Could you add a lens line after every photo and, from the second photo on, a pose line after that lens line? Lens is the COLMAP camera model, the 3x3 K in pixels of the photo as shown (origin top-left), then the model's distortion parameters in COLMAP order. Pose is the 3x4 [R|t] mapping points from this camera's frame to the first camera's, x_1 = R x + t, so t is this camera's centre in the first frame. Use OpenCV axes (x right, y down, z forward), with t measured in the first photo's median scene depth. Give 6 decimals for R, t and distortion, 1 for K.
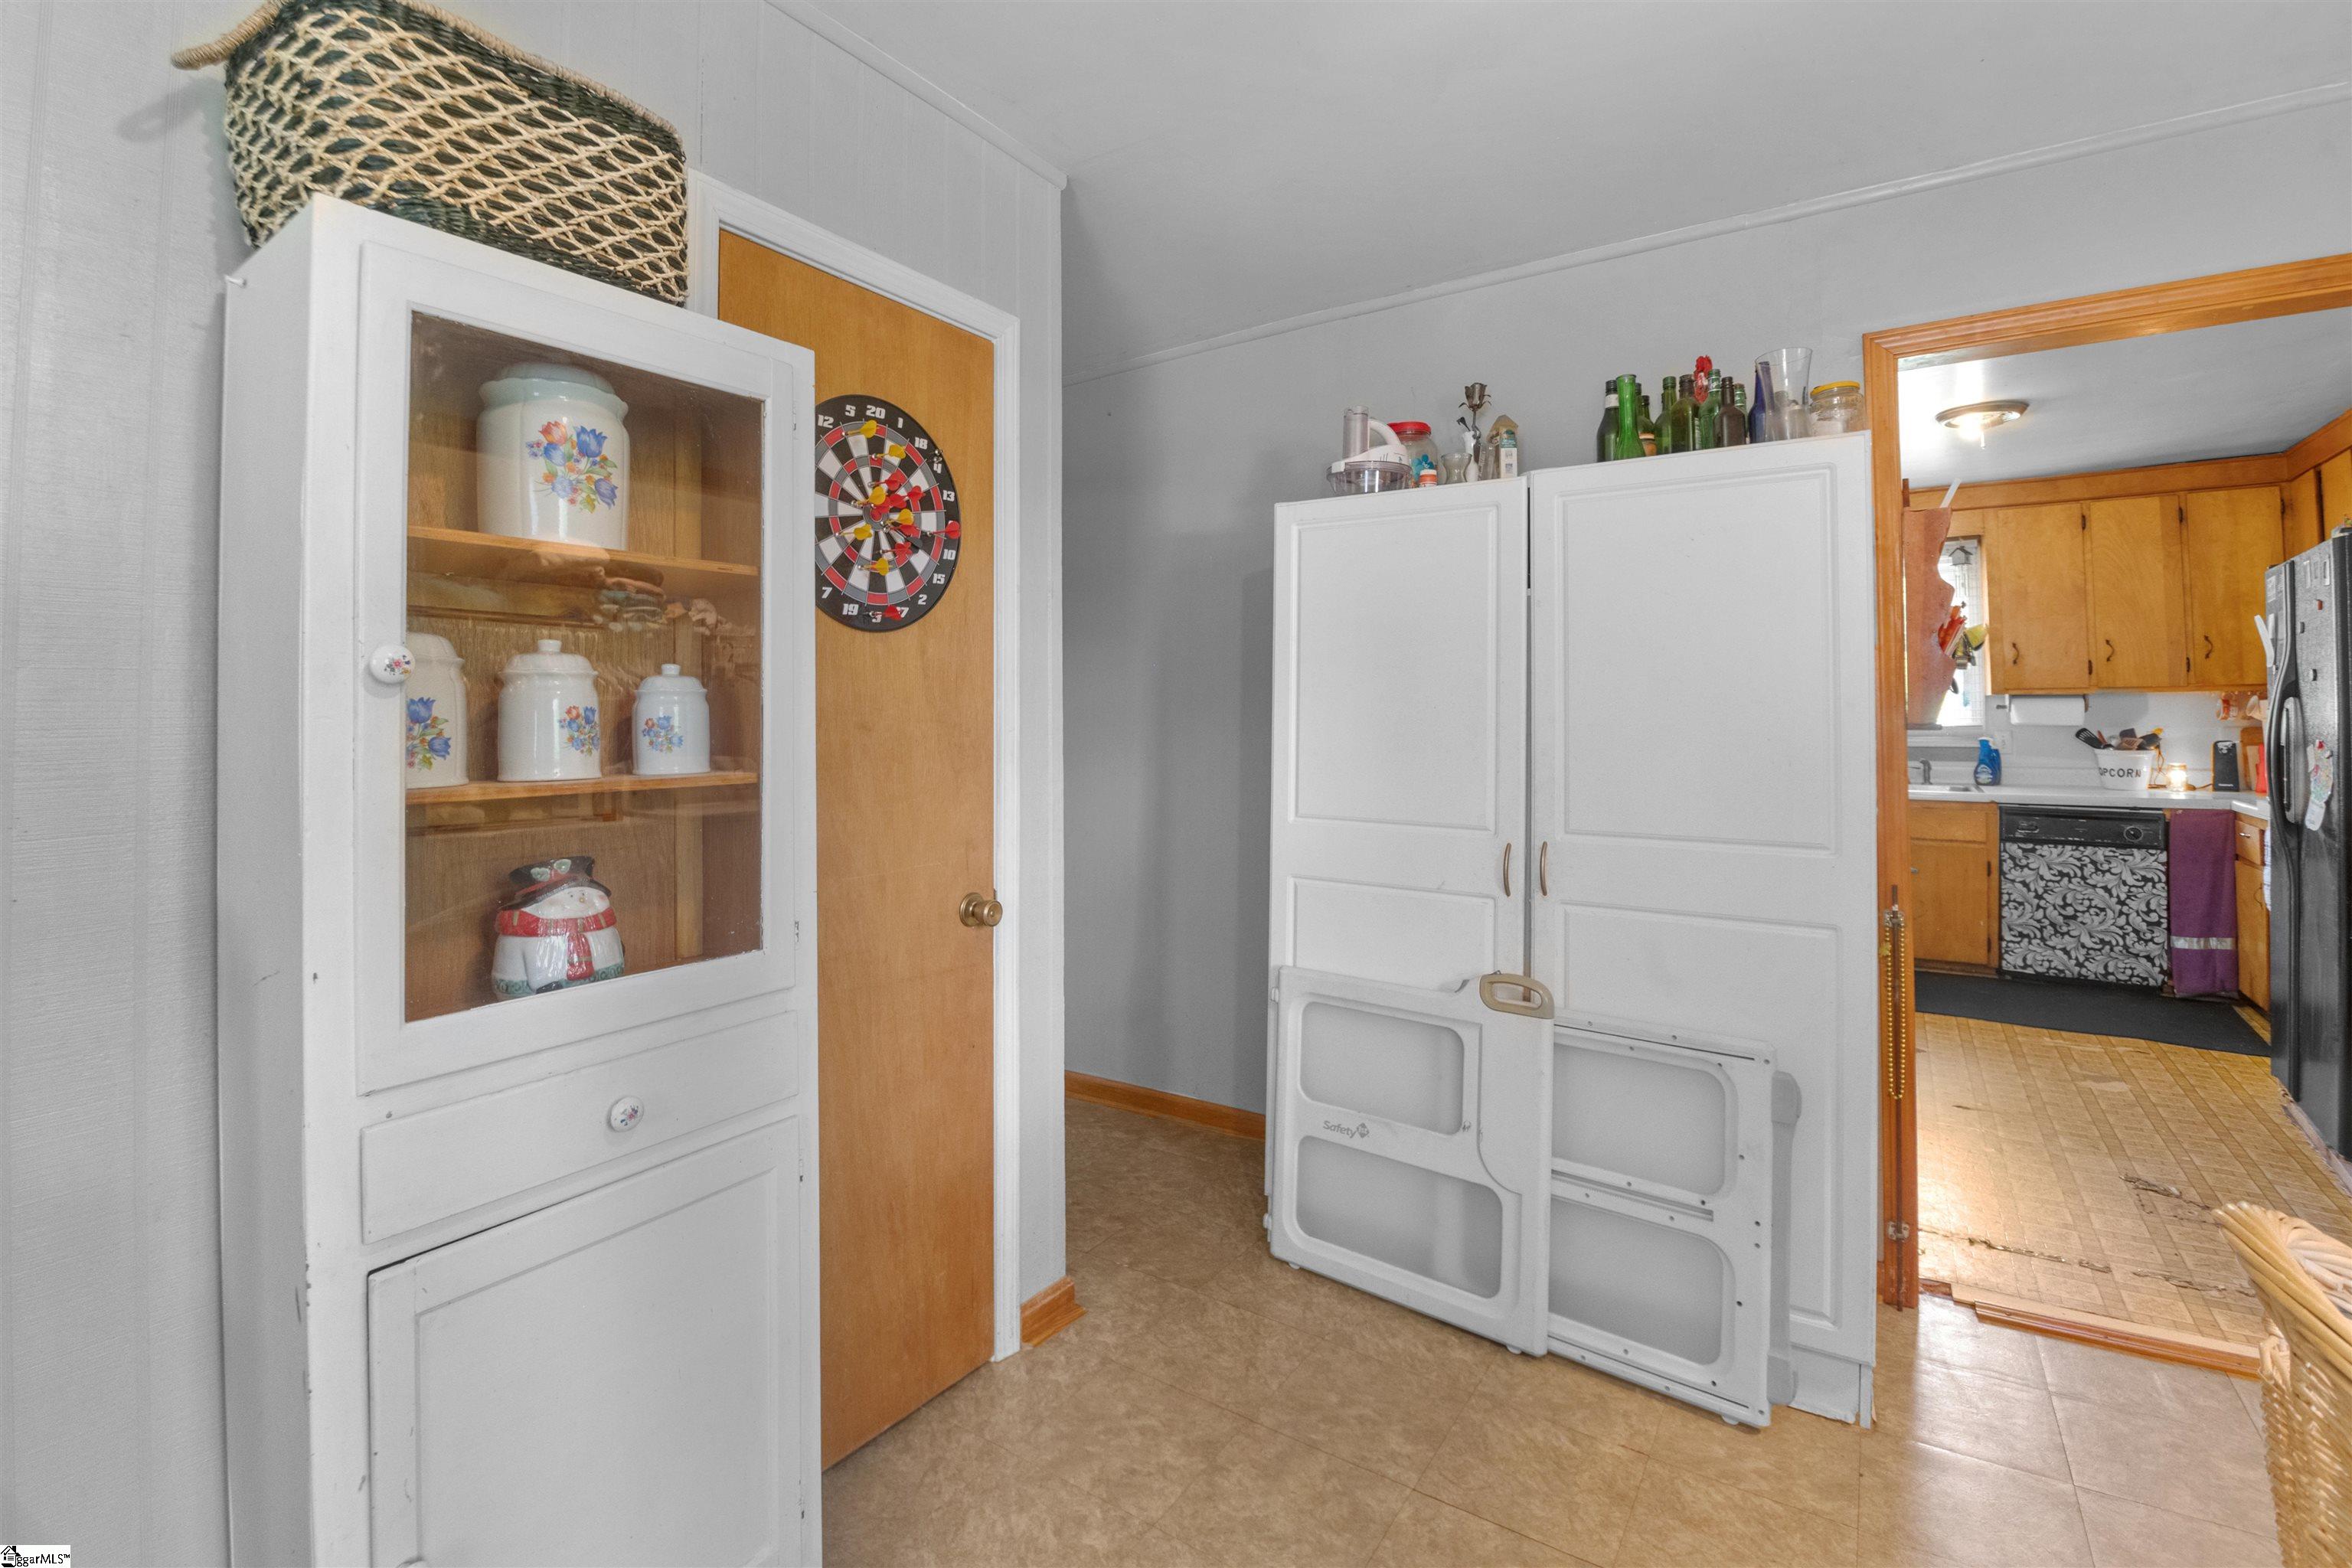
lens RADIAL K [[1083.2, 0, 1201.8], [0, 1083.2, 702.8], [0, 0, 1]] dist [-0.000537, 0.000356]
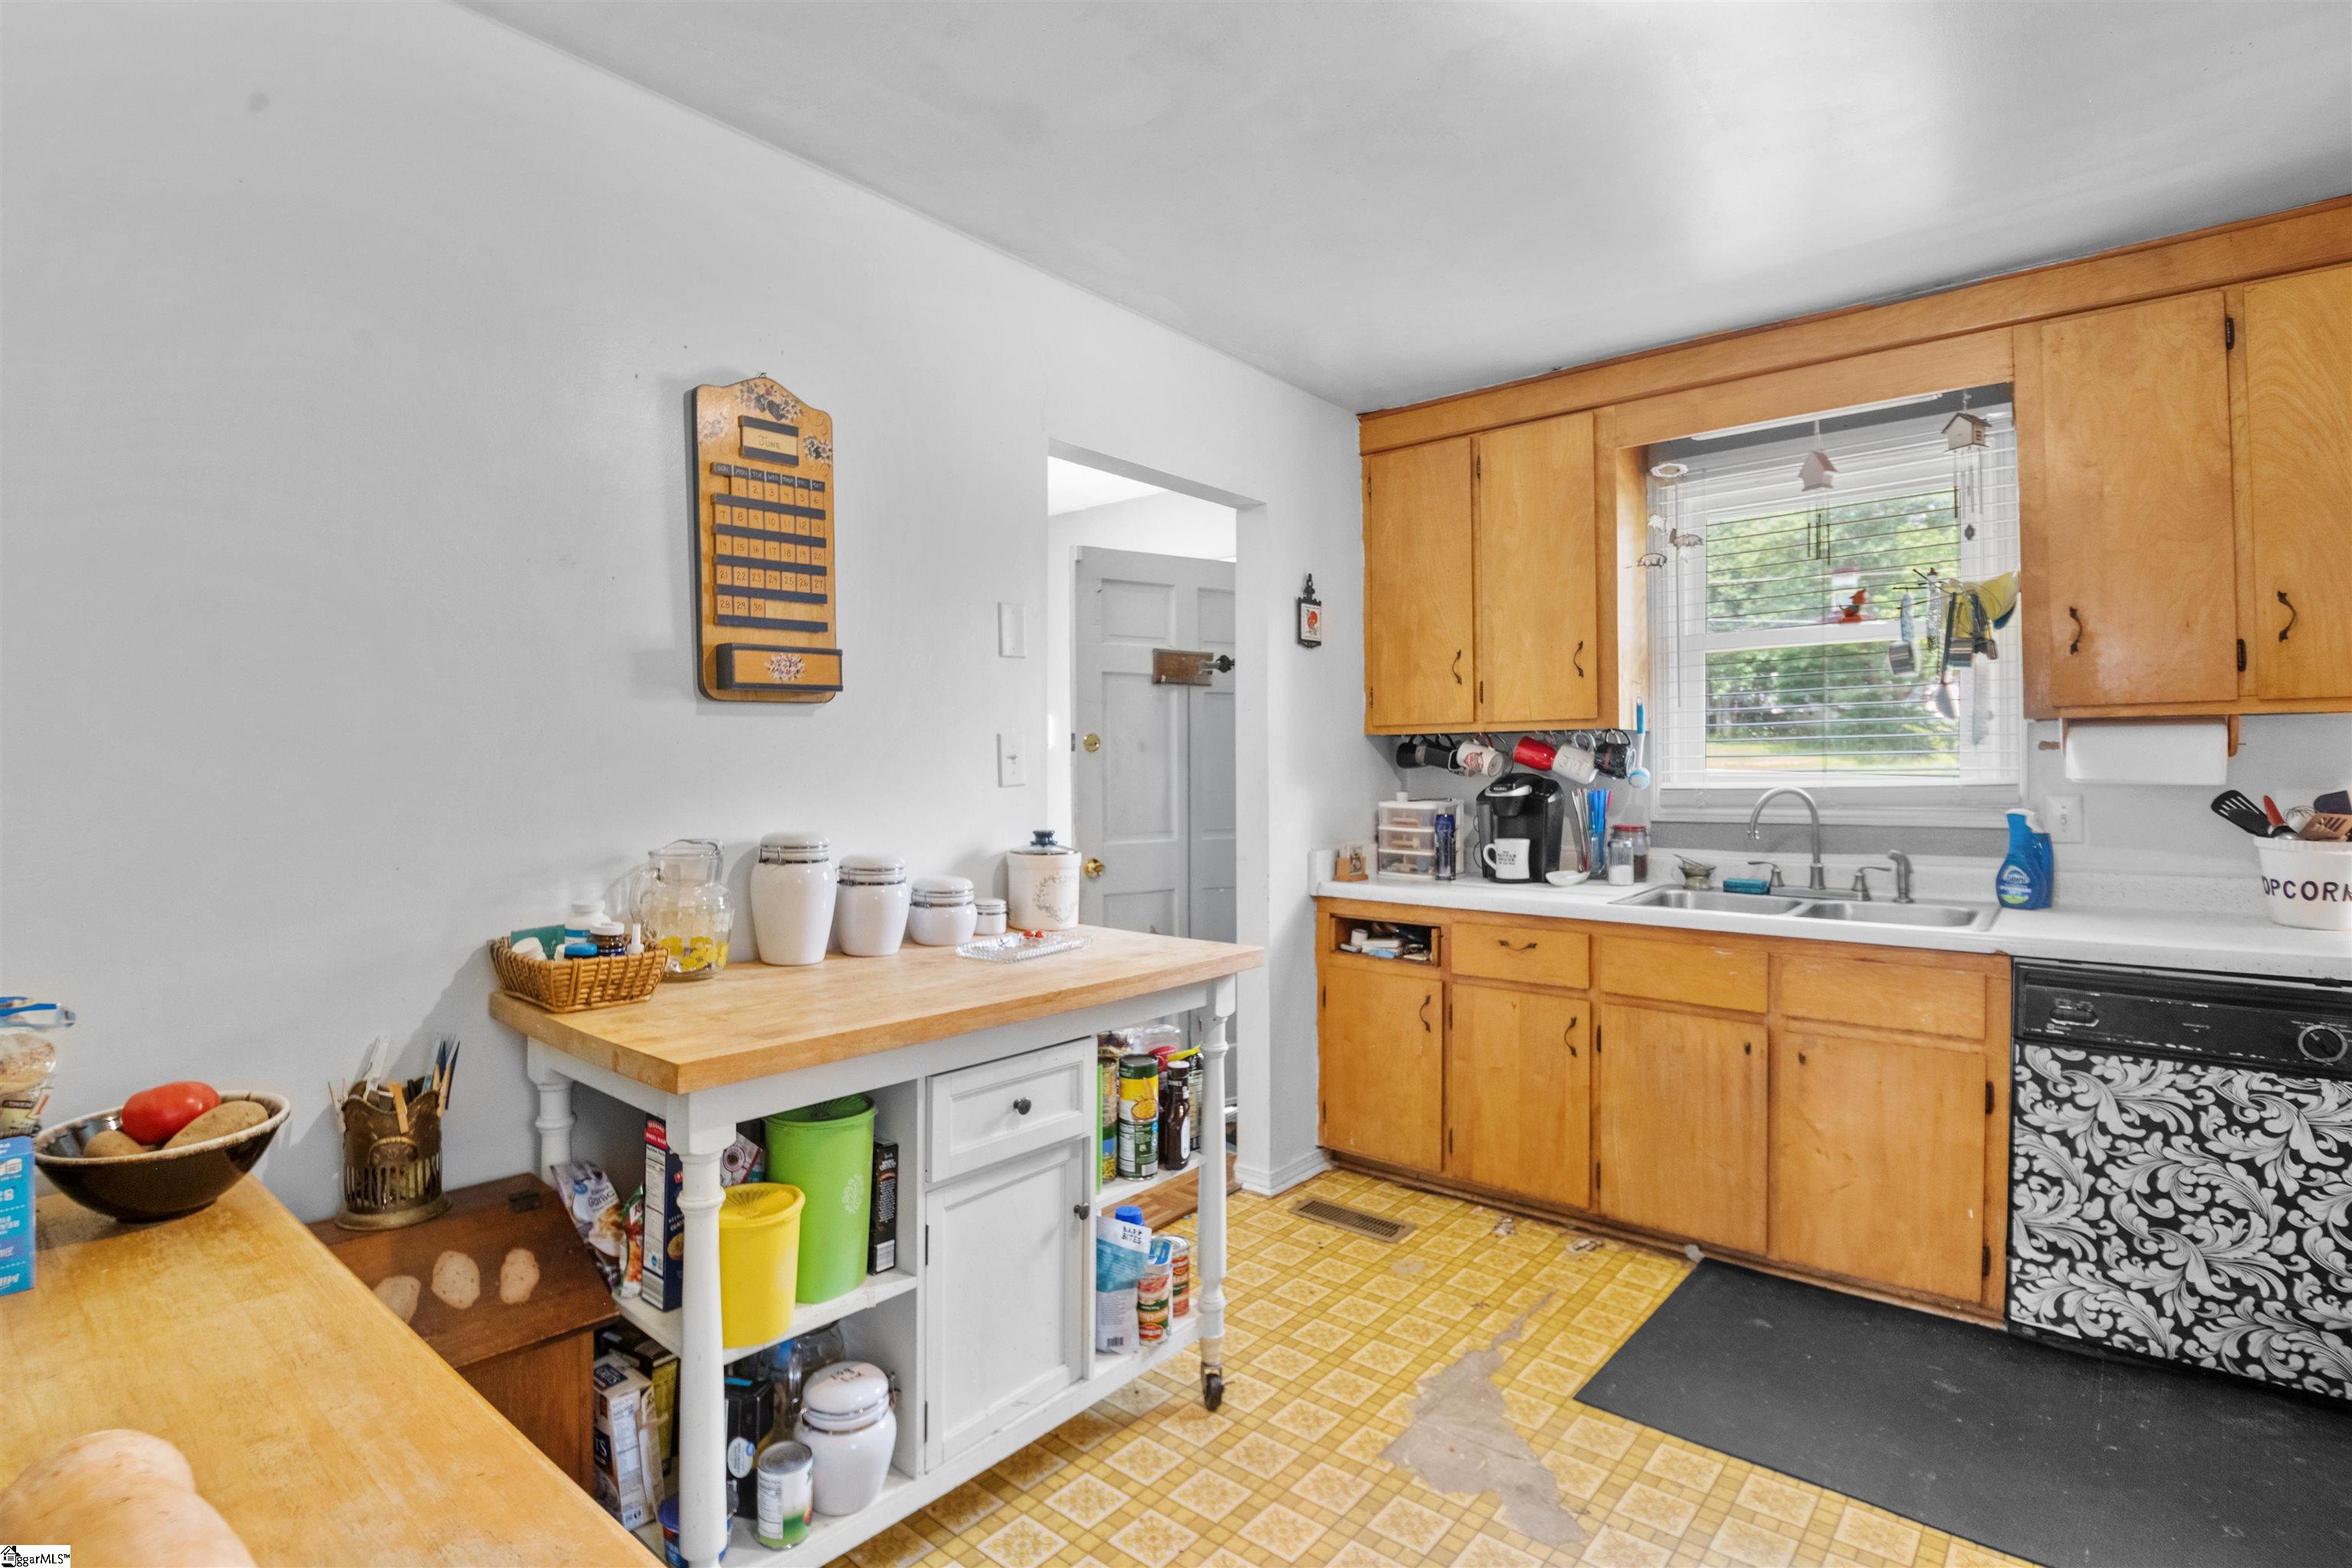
lens RADIAL K [[1155.7, 0, 1172.7], [0, 1155.7, 785.0], [0, 0, 1]] dist [-0.016522, -0.002891]
pose [[0.990723, -0.001875, -0.135887, 0.451205], [0.005578, 0.999623, 0.026878, 0.005763], [0.135786, -0.027387, 0.990360, 0.478362]]
